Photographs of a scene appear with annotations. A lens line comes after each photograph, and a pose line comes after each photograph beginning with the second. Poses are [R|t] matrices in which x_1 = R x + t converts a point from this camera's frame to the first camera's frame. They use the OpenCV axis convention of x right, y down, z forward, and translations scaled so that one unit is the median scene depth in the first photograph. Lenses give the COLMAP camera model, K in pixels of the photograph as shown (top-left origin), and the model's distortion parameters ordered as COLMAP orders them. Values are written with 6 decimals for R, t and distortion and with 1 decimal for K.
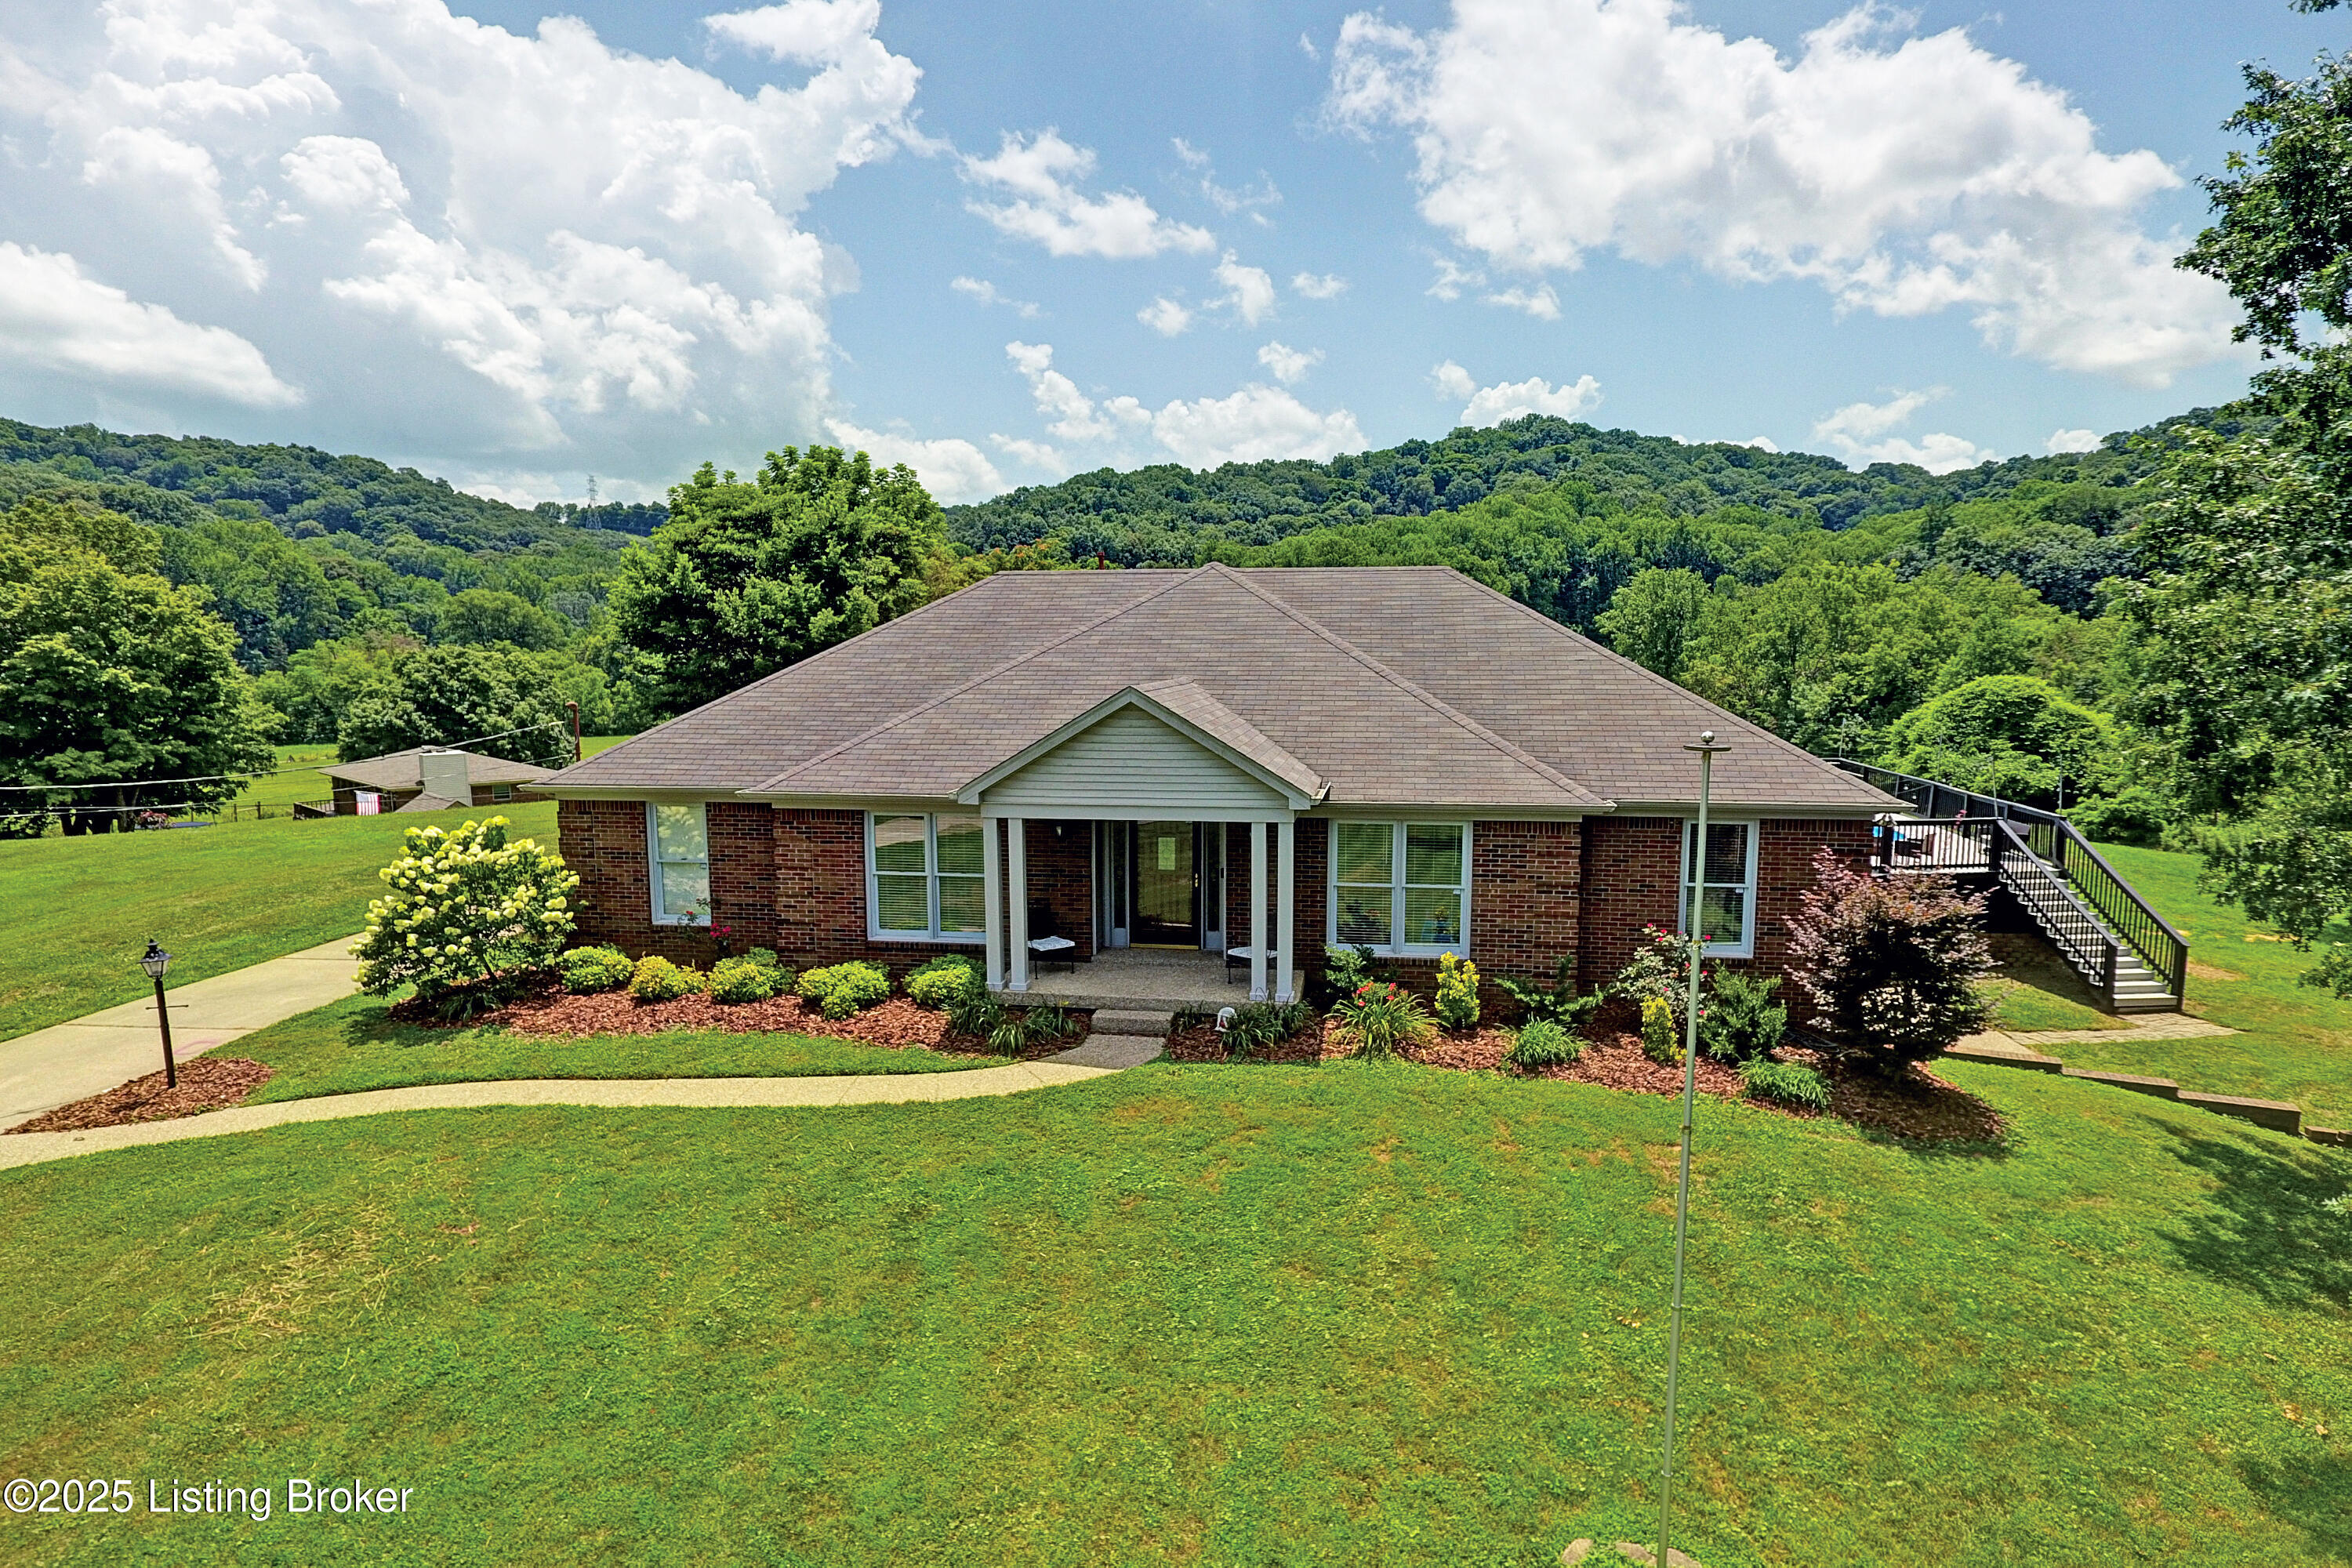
lens RADIAL K [[1363.7, 0, 1231.5], [0, 1363.7, 730.3], [0, 0, 1]] dist [-0.002155, 0.001274]
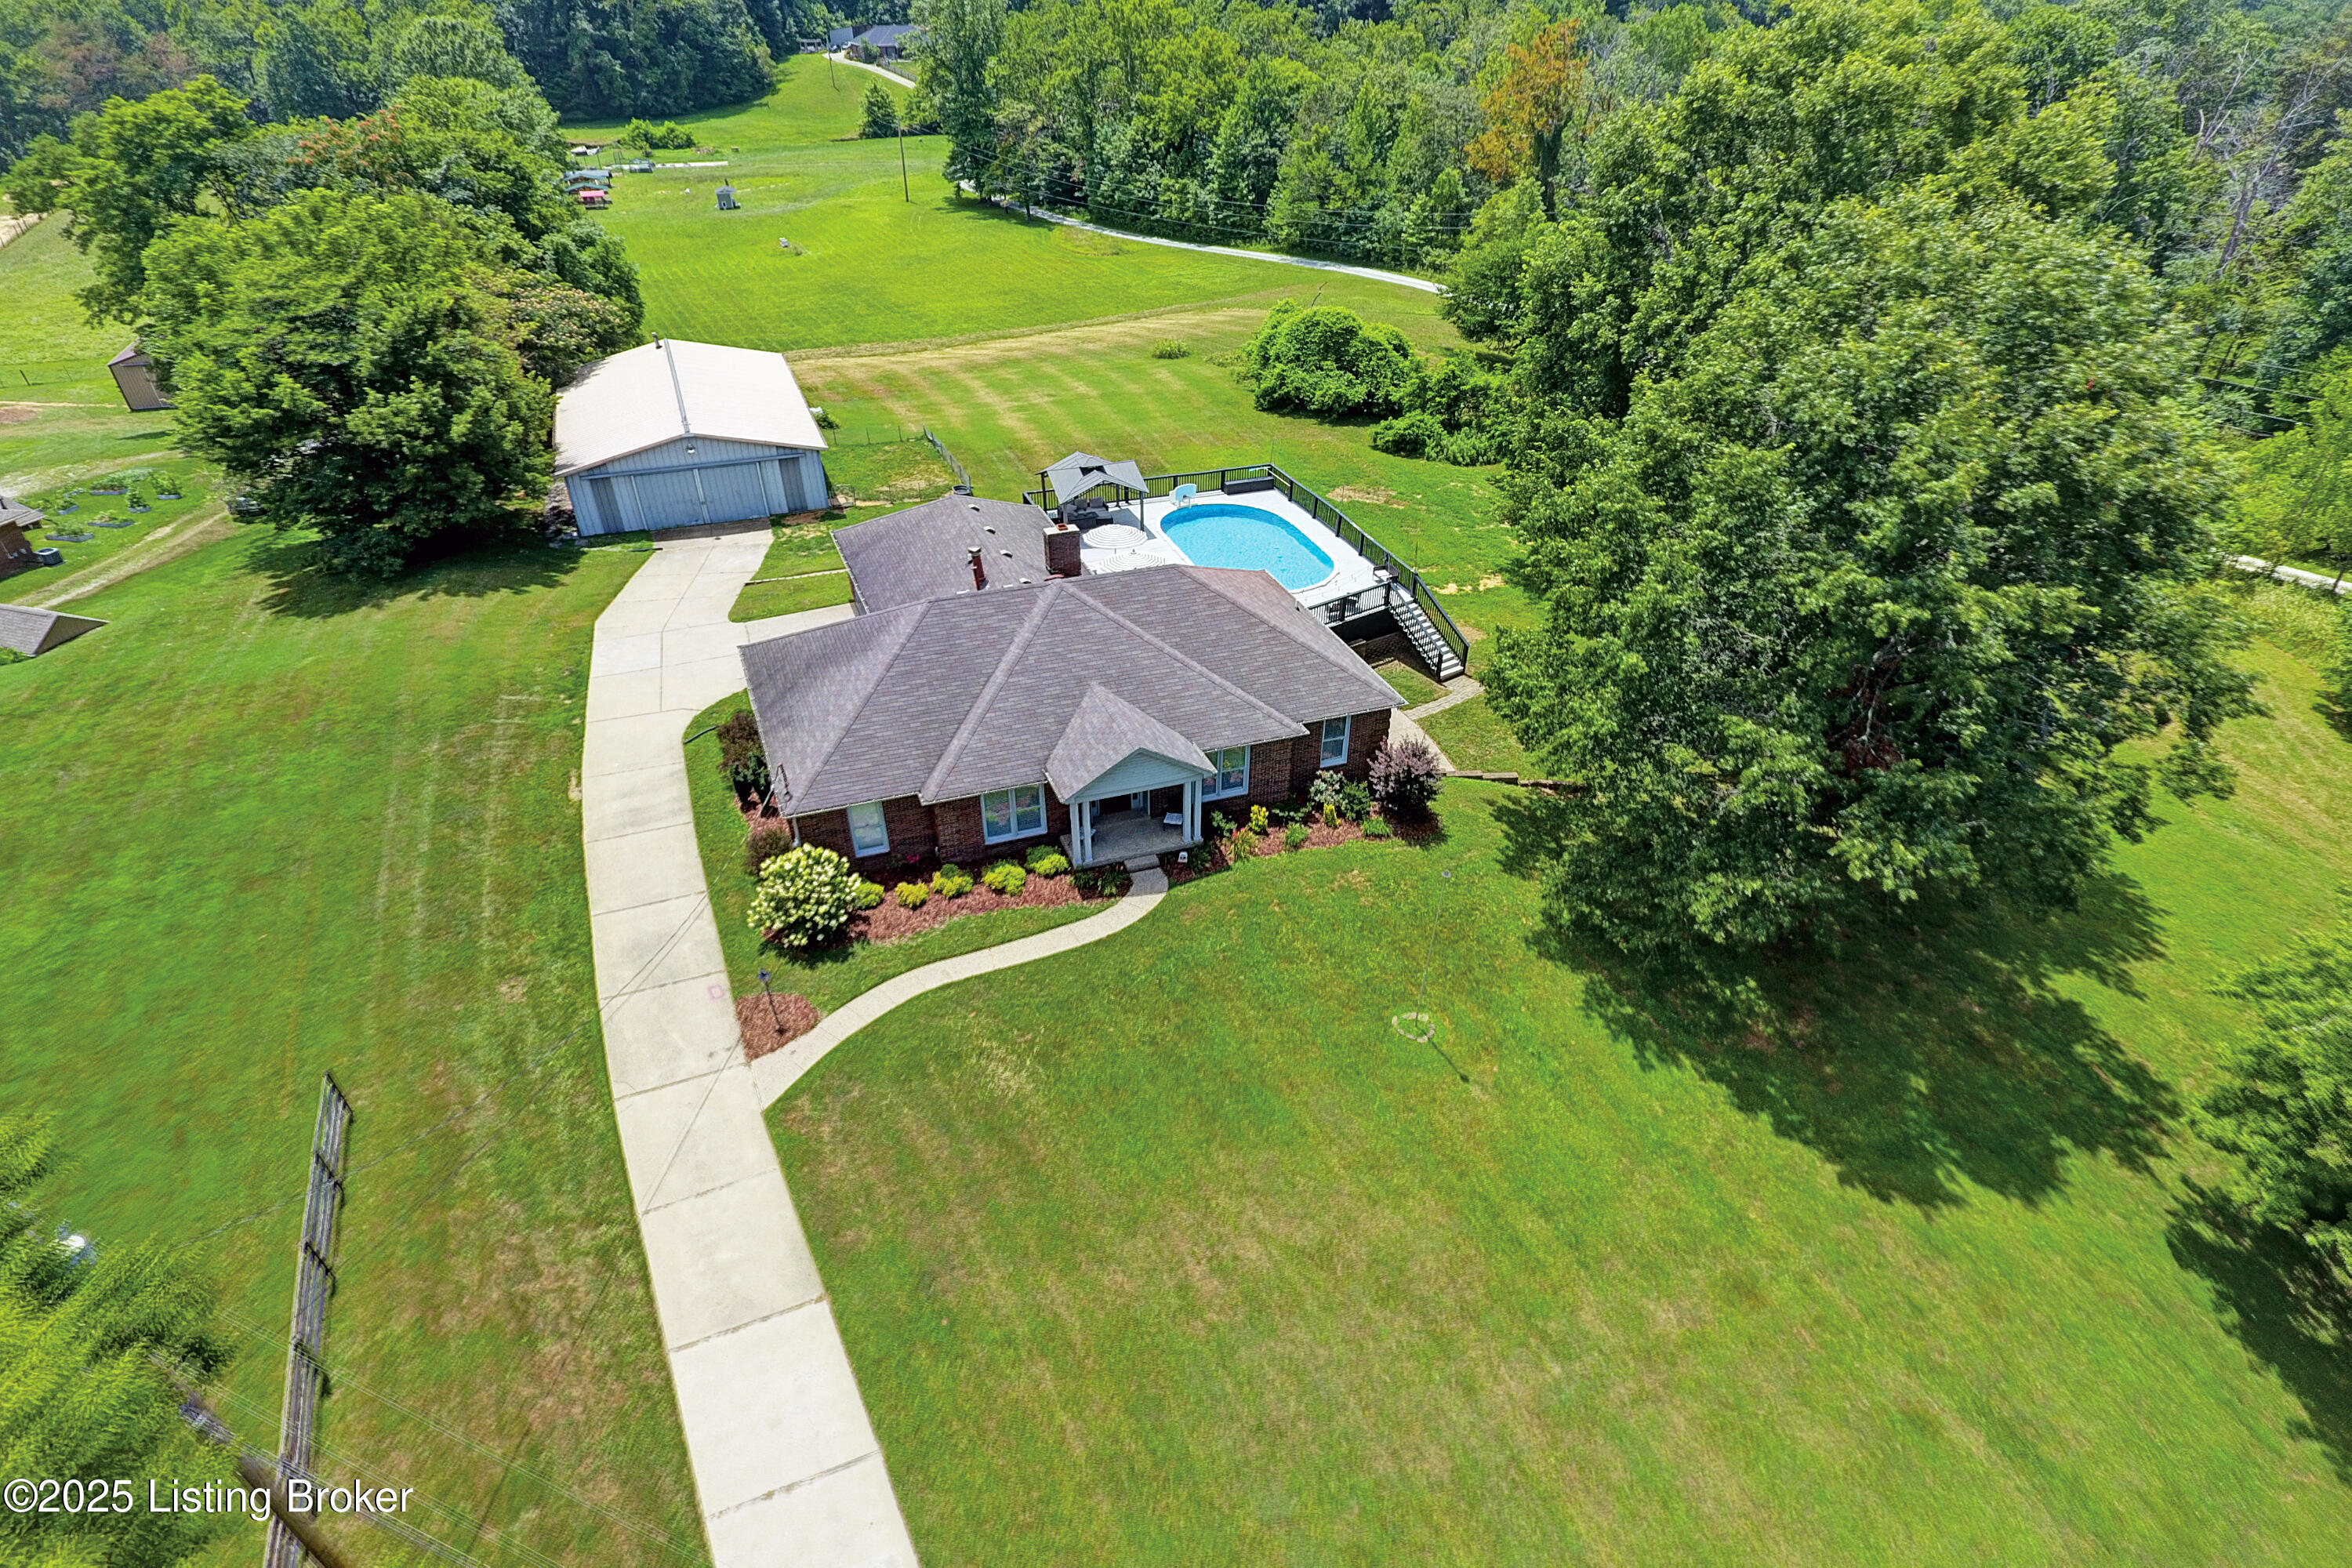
lens RADIAL K [[1348.8, 0, 1176.0], [0, 1348.8, 784.0], [0, 0, 1]] dist [0.011323, 0.000324]
pose [[0.883494, -0.257503, 0.391319, -0.839206], [0.039267, 0.873132, 0.485900, -0.977648], [-0.466794, -0.413923, 0.781518, -0.764837]]
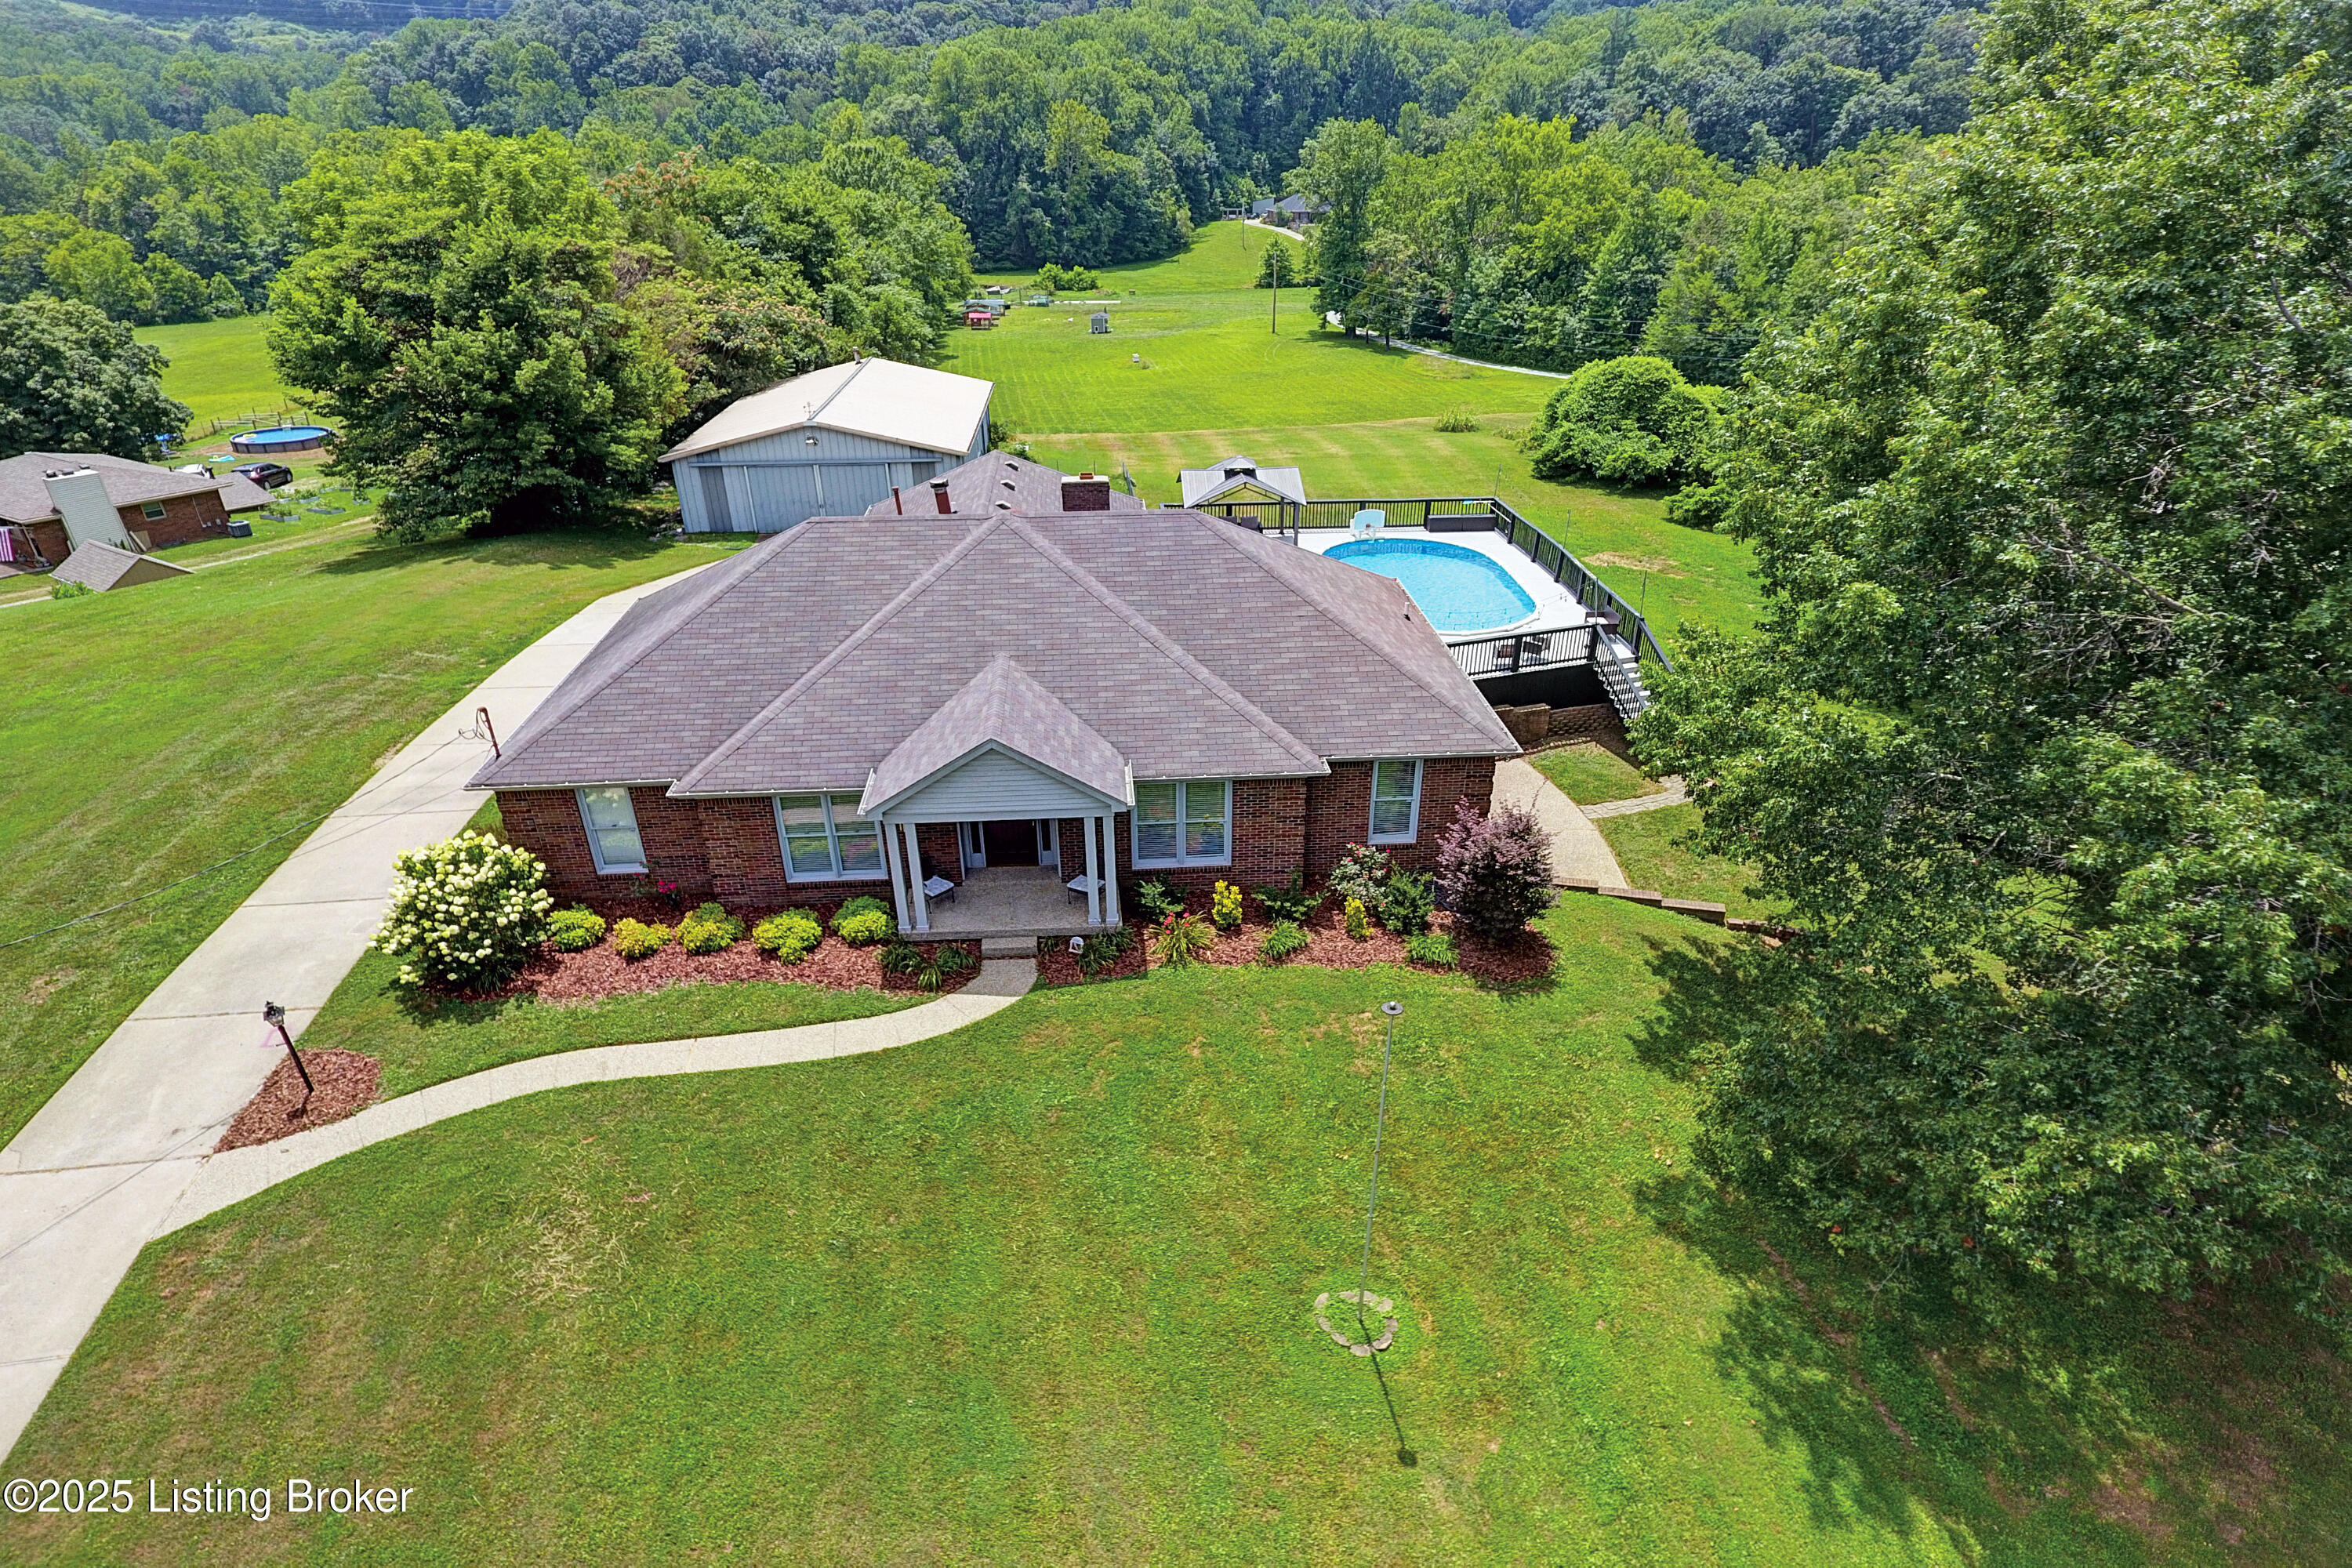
lens RADIAL K [[1339.9, 0, 1216.1], [0, 1339.9, 829.3], [0, 0, 1]] dist [-0.000439, 0.001434]
pose [[0.976061, -0.107293, 0.189193, -0.104980], [0.024144, 0.917931, 0.396004, -0.424487], [-0.216155, -0.381956, 0.898547, -0.261438]]
